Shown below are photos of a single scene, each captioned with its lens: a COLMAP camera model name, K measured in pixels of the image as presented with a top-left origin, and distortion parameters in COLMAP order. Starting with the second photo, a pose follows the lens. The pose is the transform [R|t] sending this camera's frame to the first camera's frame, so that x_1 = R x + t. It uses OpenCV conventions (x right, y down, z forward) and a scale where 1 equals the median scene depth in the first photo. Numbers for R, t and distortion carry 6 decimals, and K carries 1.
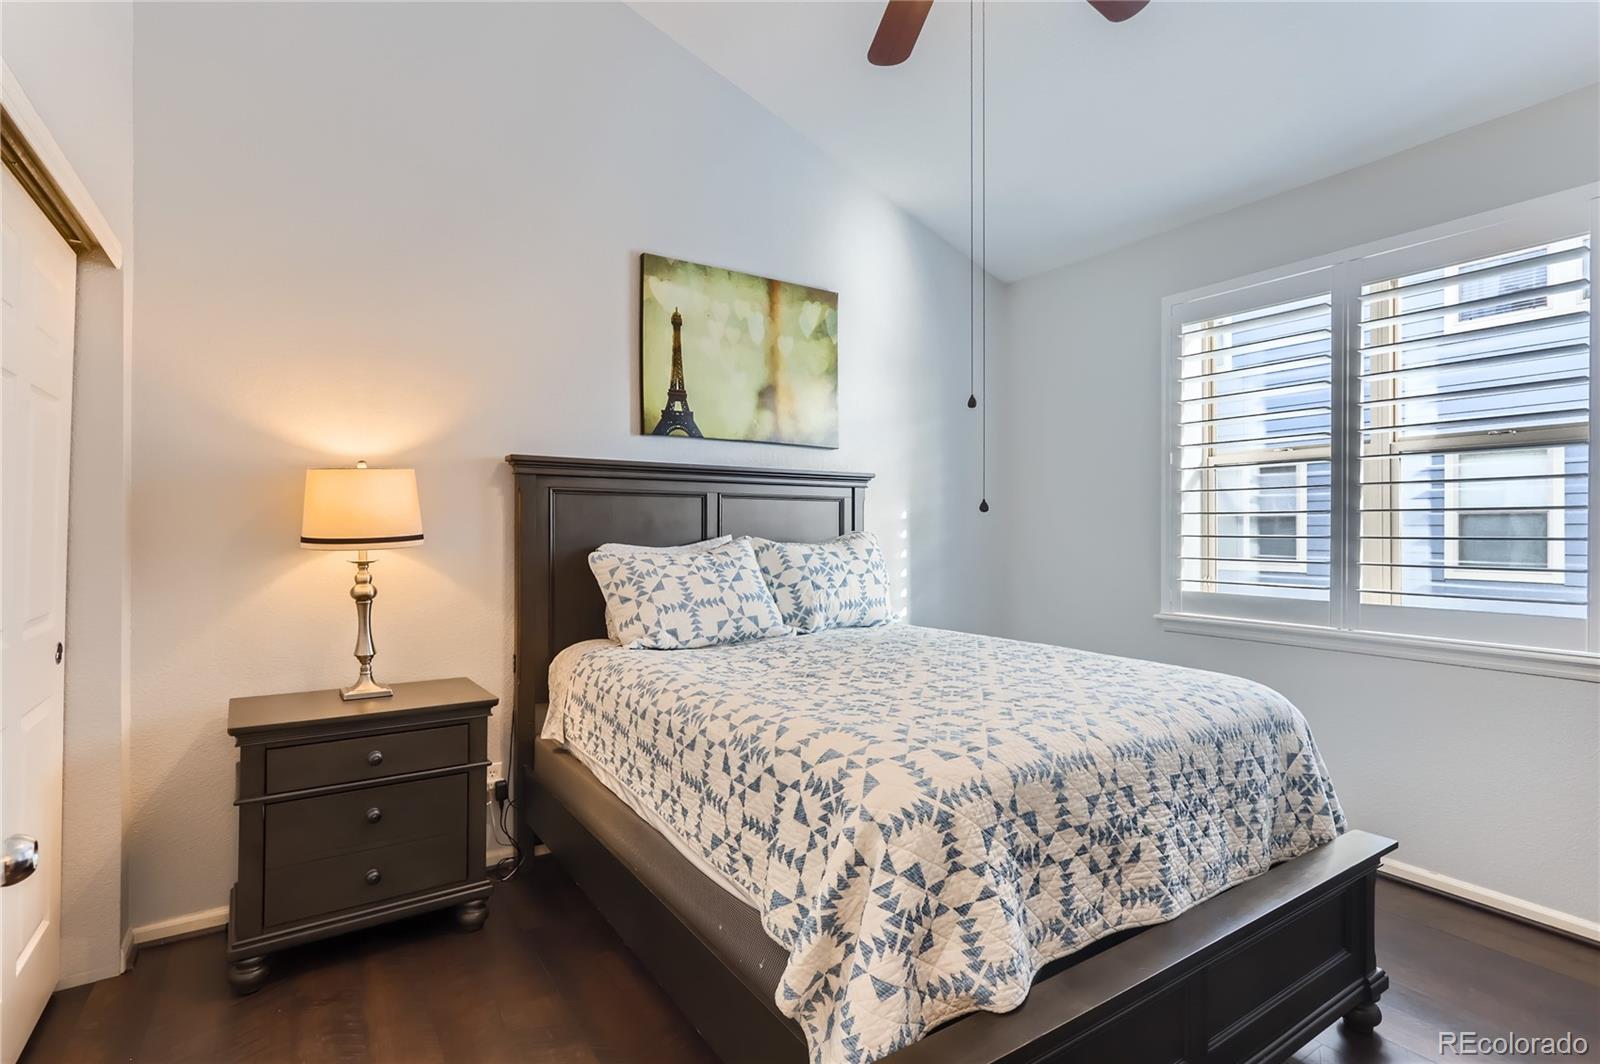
lens RADIAL K [[769.7, 0, 796.1], [0, 769.7, 527.1], [0, 0, 1]] dist [-0.011778, -0.001350]
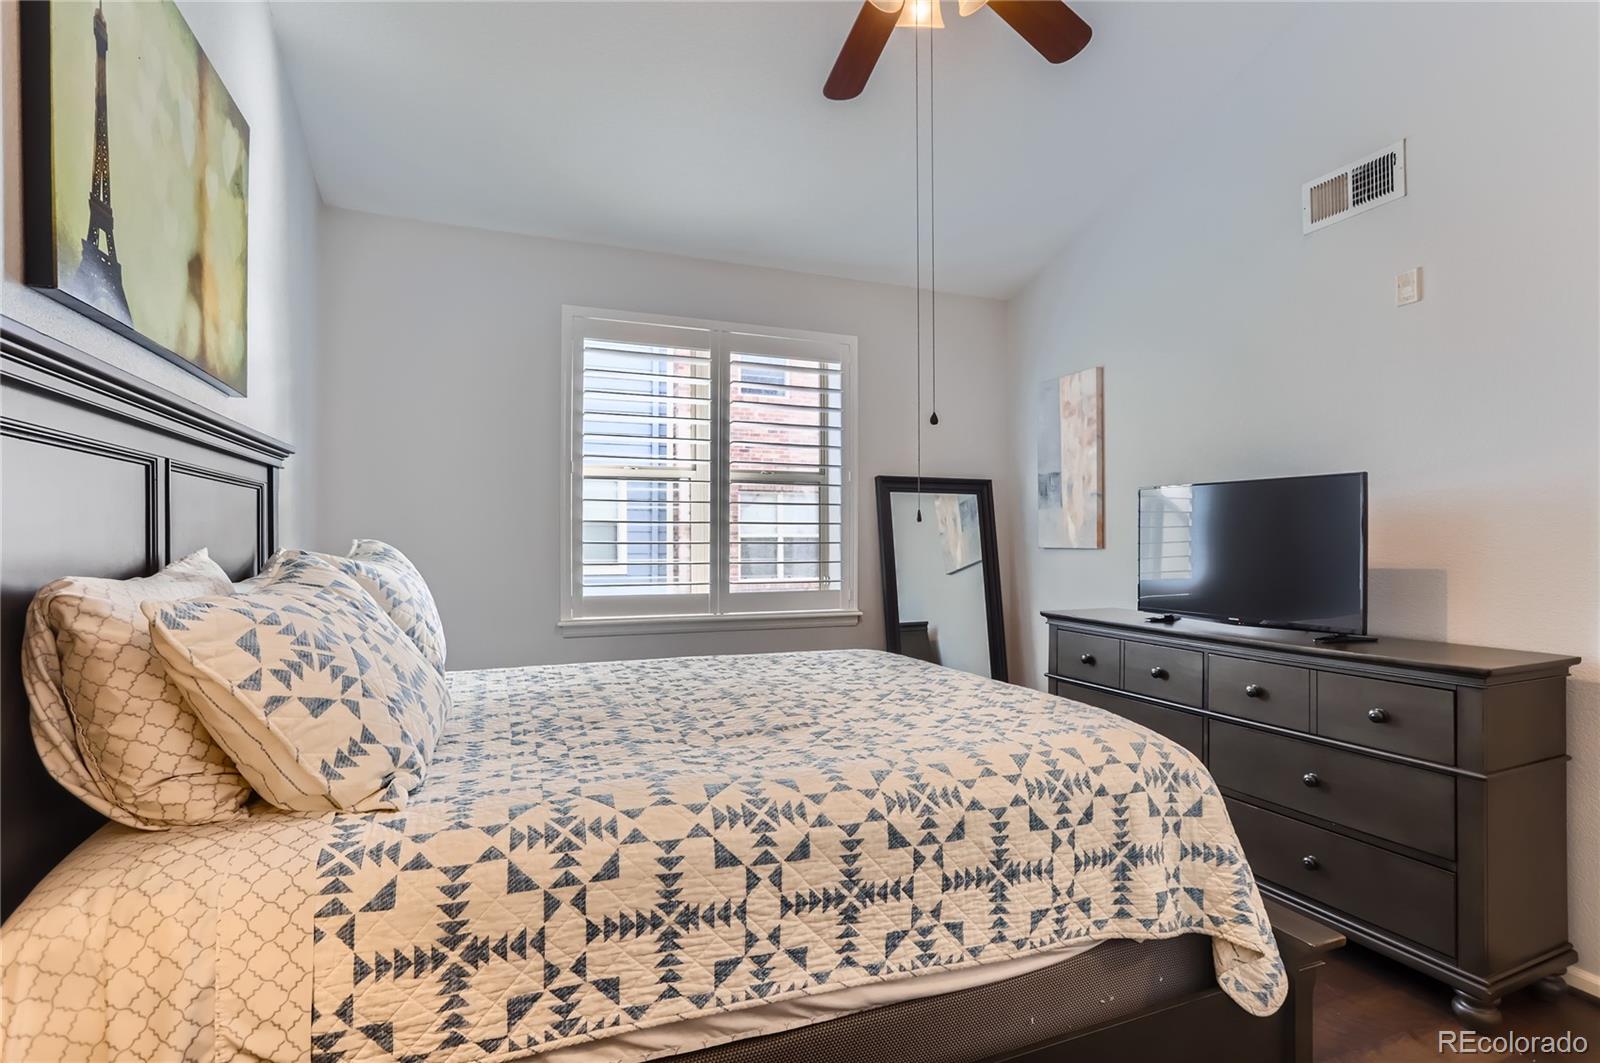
lens RADIAL K [[769.7, 0, 797.8], [0, 769.7, 538.8], [0, 0, 1]] dist [-0.011778, -0.001350]
pose [[0.197011, -0.003474, 0.980395, -0.483461], [-0.005425, 0.999975, 0.004634, -0.000102], [-0.980386, -0.006232, 0.196987, 0.549352]]
